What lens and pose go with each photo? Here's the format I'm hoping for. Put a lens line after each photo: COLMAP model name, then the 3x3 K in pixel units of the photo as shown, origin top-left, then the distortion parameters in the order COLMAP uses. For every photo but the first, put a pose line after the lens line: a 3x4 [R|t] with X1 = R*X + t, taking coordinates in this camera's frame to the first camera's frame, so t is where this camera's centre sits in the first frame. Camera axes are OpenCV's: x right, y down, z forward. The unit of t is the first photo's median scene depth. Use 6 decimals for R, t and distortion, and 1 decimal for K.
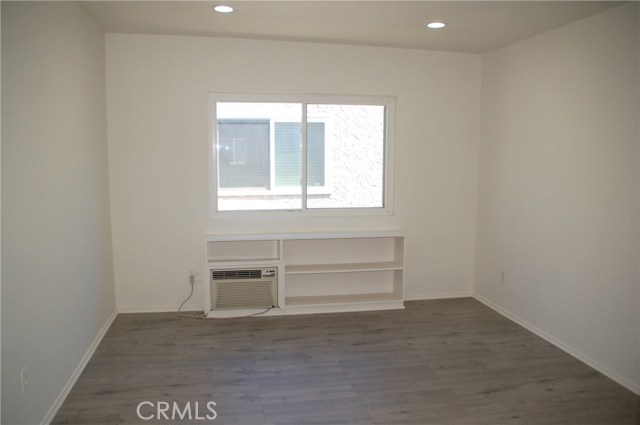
lens RADIAL K [[520.7, 0, 320.0], [0, 520.7, 212.5], [0, 0, 1]] dist [-0.156375, 0.126043]
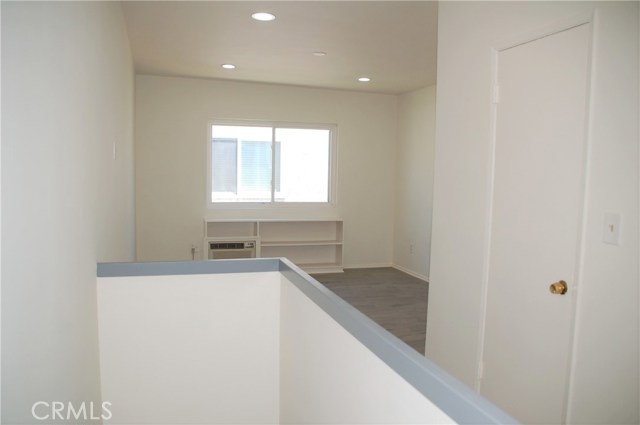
lens RADIAL K [[520.7, 0, 320.0], [0, 520.7, 212.5], [0, 0, 1]] dist [-0.156375, 0.126043]
pose [[0.993357, 0.005791, 0.114929, -0.067292], [-0.001130, 0.999176, -0.040579, 0.081301], [-0.115069, 0.040180, 0.992545, -0.426261]]
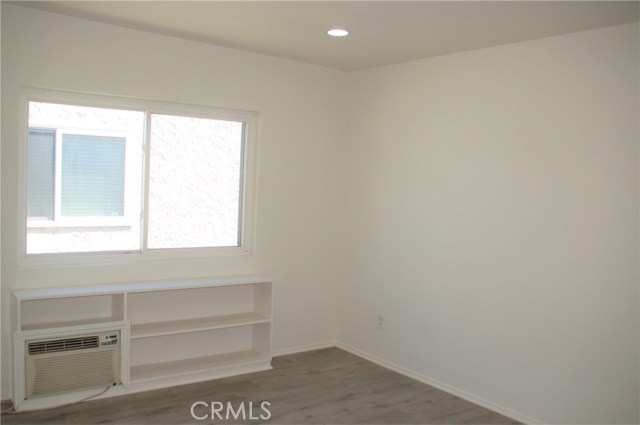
lens RADIAL K [[568.7, 0, 310.5], [0, 568.7, 213.1], [0, 0, 1]] dist [-0.170385, 0.155779]
pose [[0.903243, 0.008339, 0.429049, -0.170865], [0.011855, 0.998945, -0.044372, -0.022402], [-0.428966, 0.045165, 0.902191, 0.156017]]
